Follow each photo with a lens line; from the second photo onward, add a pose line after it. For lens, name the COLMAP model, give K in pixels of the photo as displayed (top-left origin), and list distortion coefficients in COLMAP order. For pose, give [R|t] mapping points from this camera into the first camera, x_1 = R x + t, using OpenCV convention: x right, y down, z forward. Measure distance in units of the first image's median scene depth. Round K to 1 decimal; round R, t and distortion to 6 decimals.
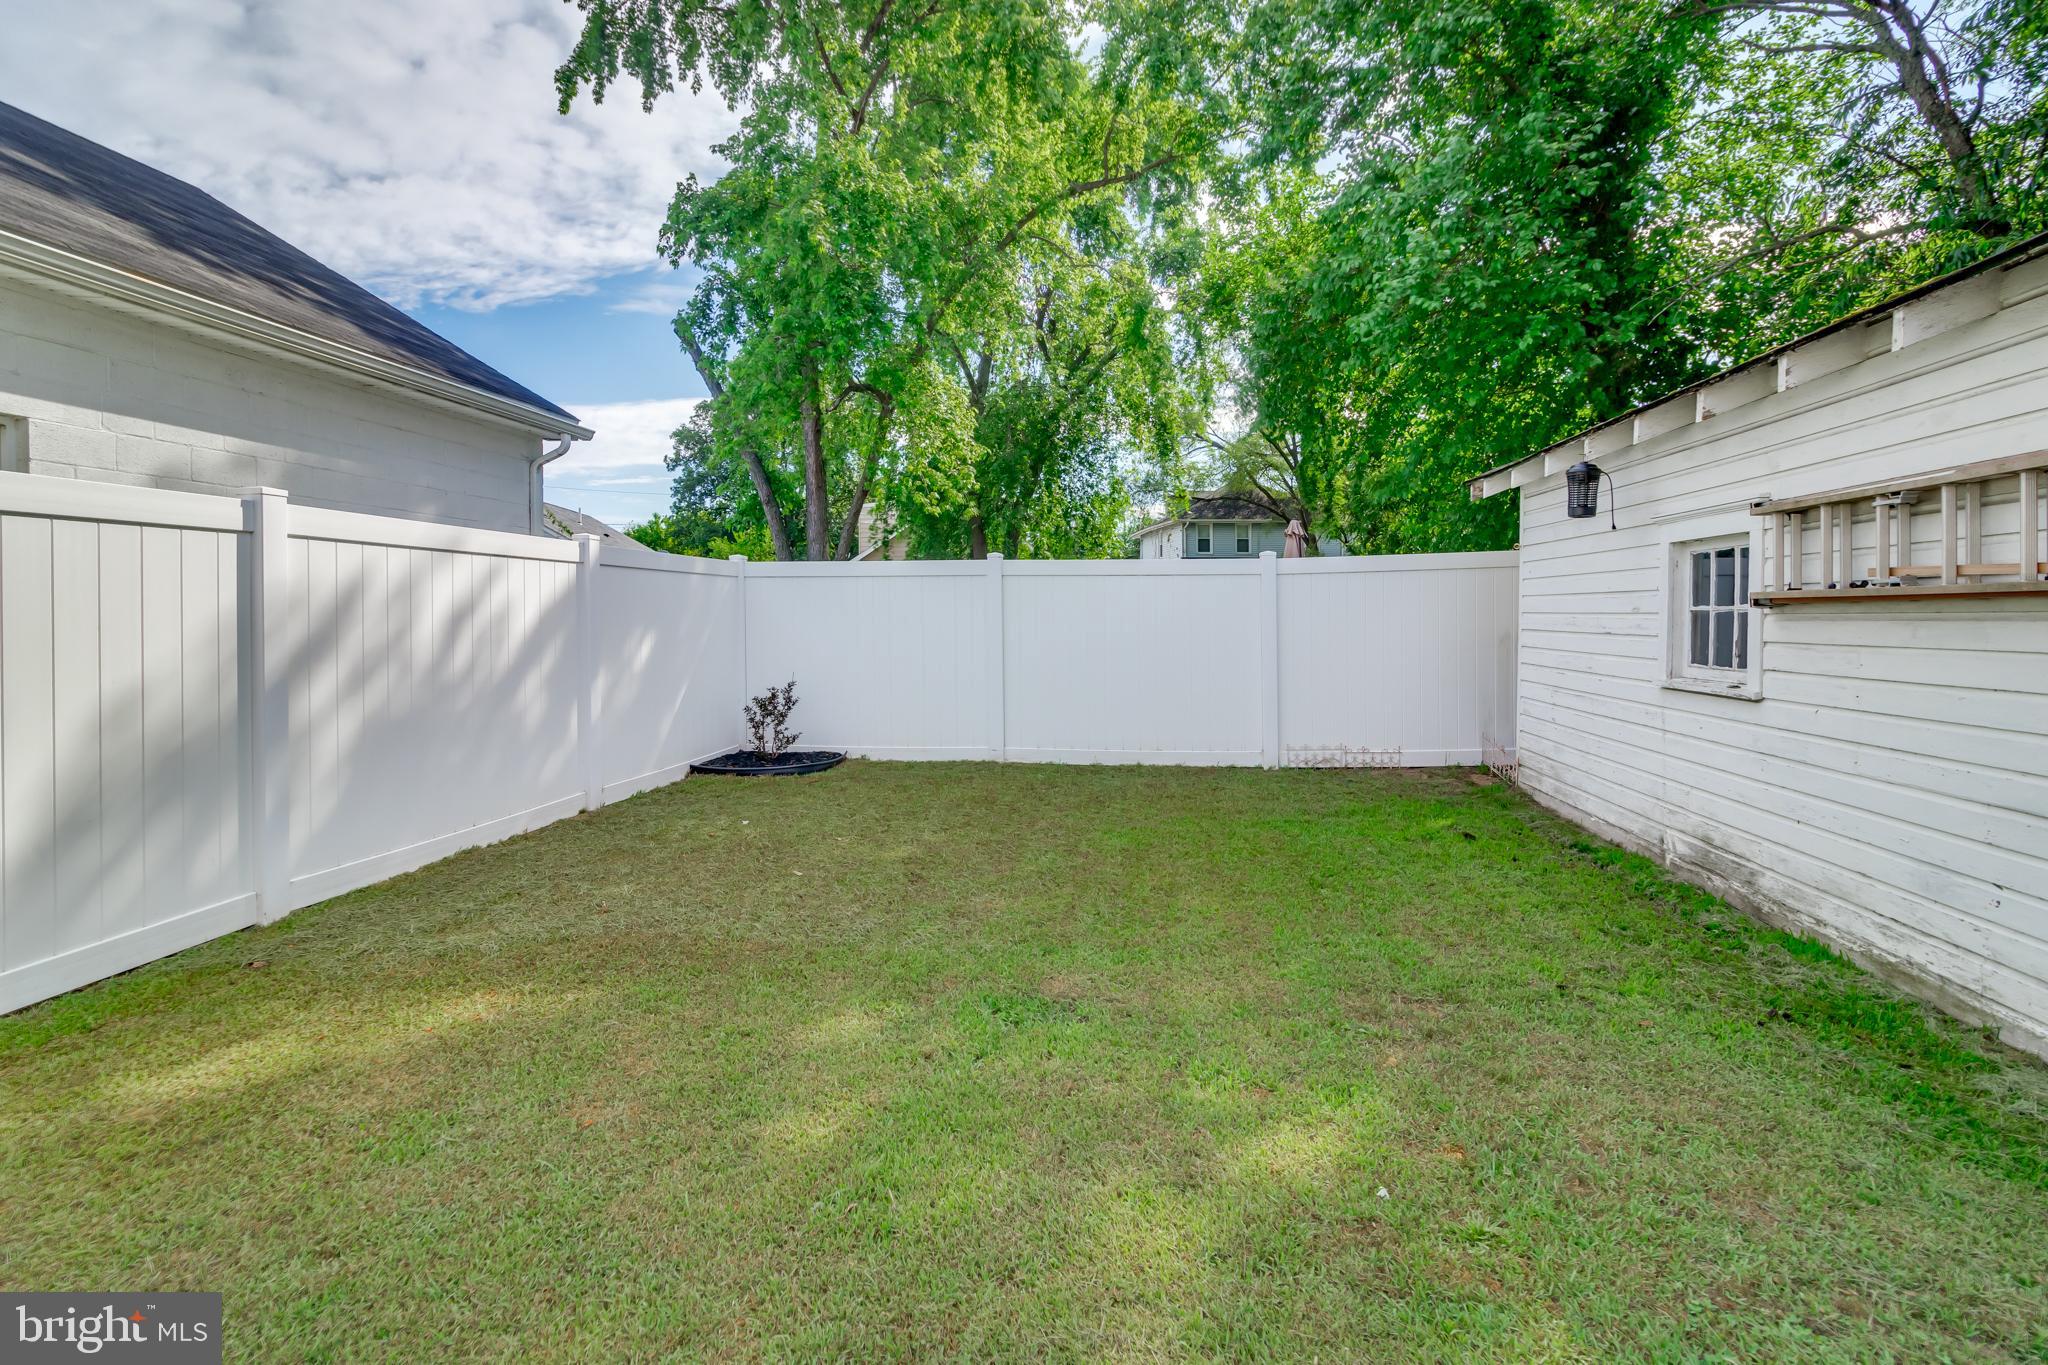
lens RADIAL K [[967.4, 0, 1025.0], [0, 967.4, 624.4], [0, 0, 1]] dist [0.012223, 0.000150]
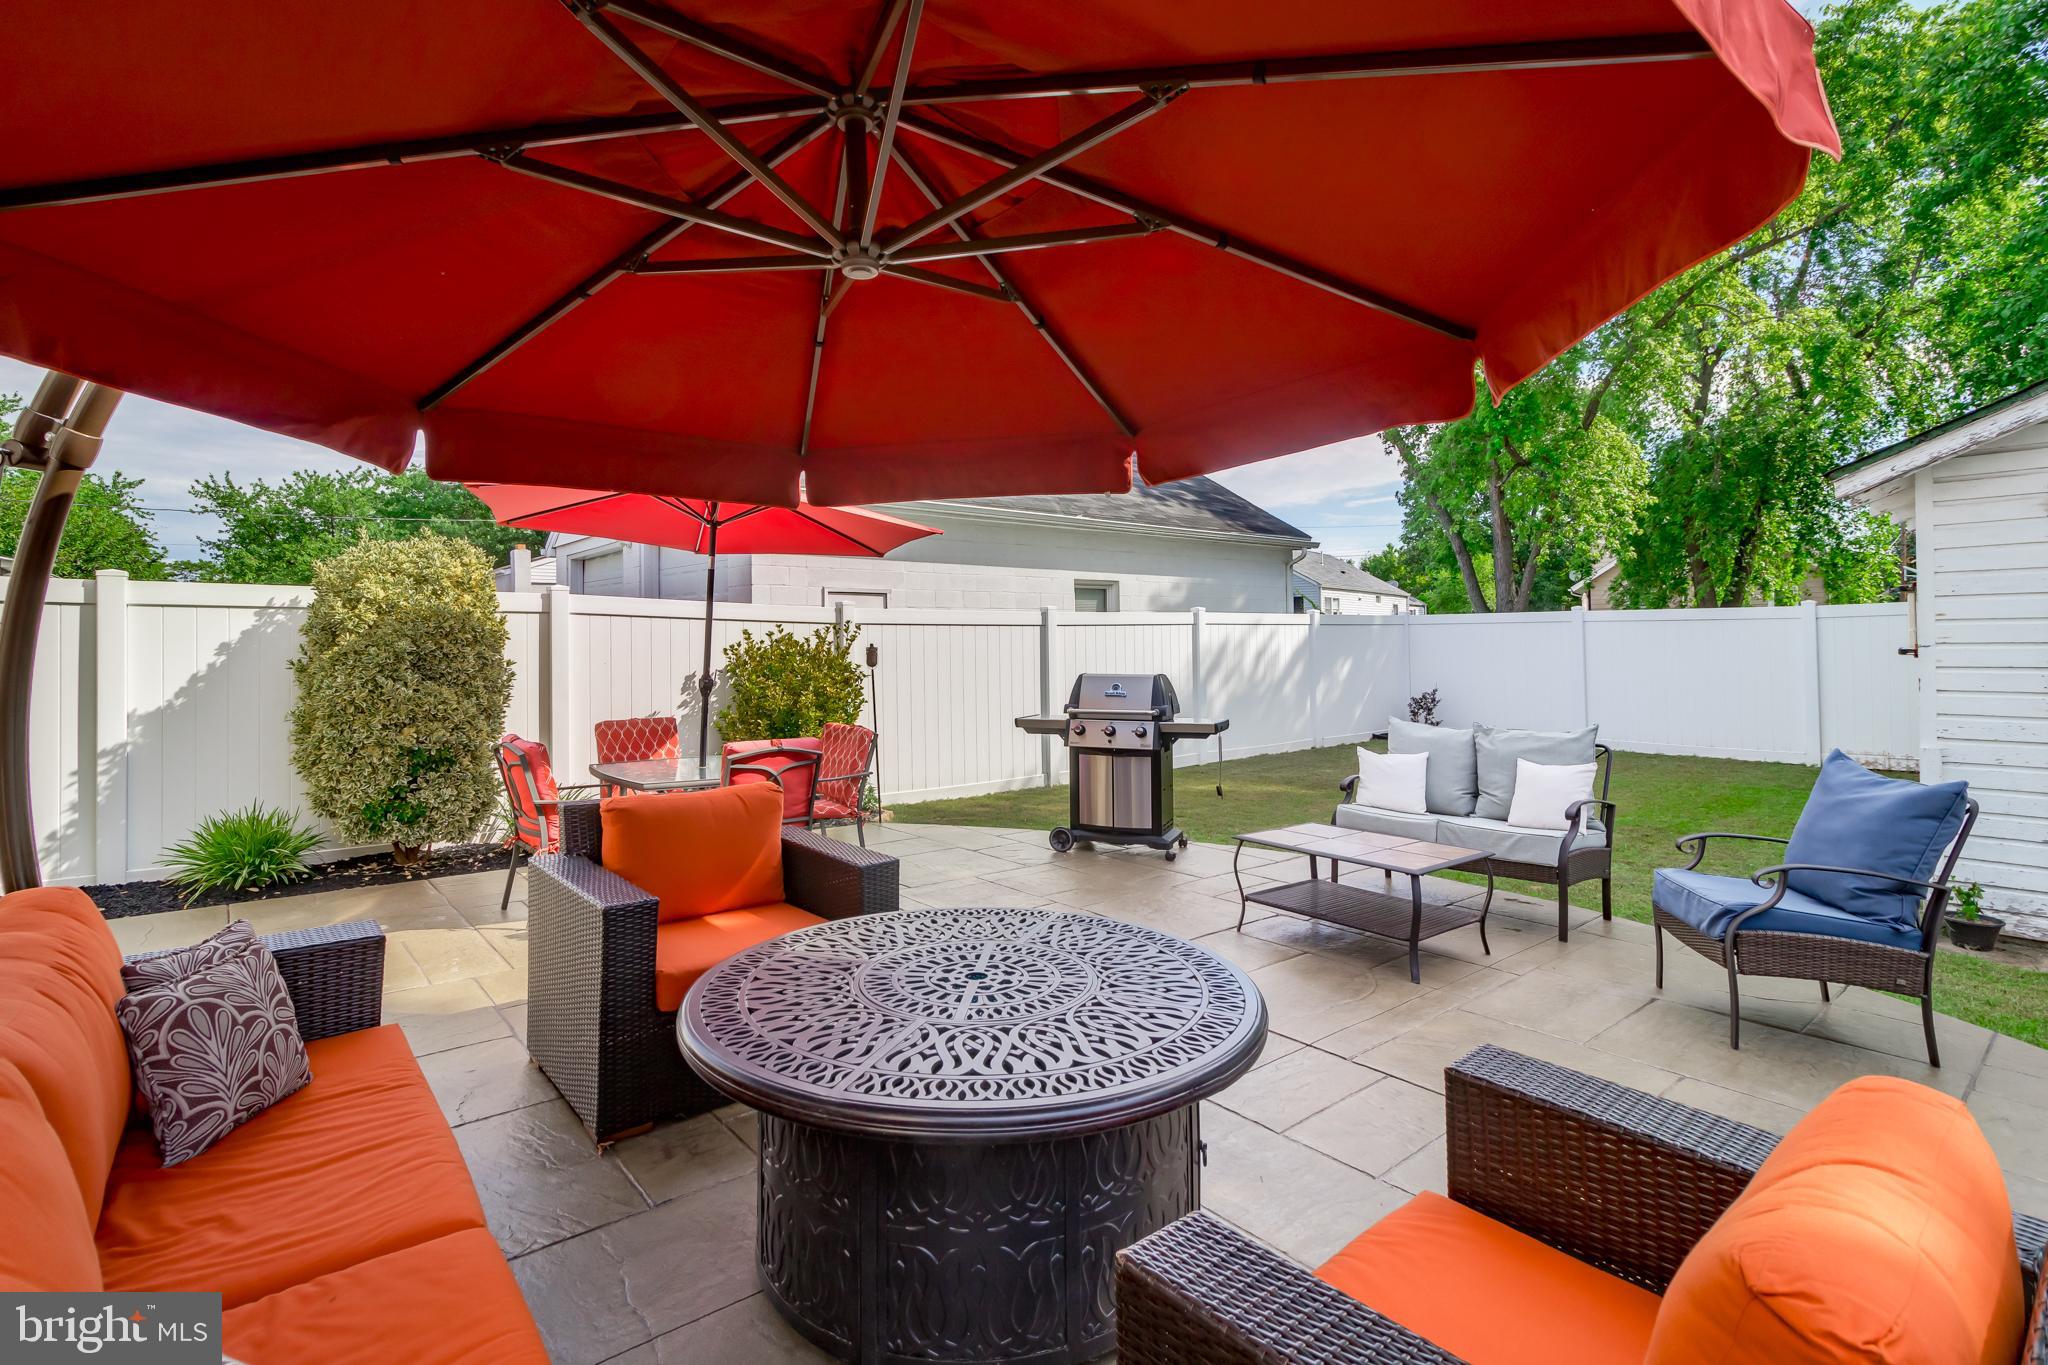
lens RADIAL K [[967.4, 0, 1025.0], [0, 967.4, 624.4], [0, 0, 1]] dist [0.012223, 0.000150]
pose [[0.742763, -0.018018, -0.669312, 0.567248], [0.005661, 0.999771, -0.020631, -0.033715], [0.669531, 0.011535, 0.742695, -1.130656]]
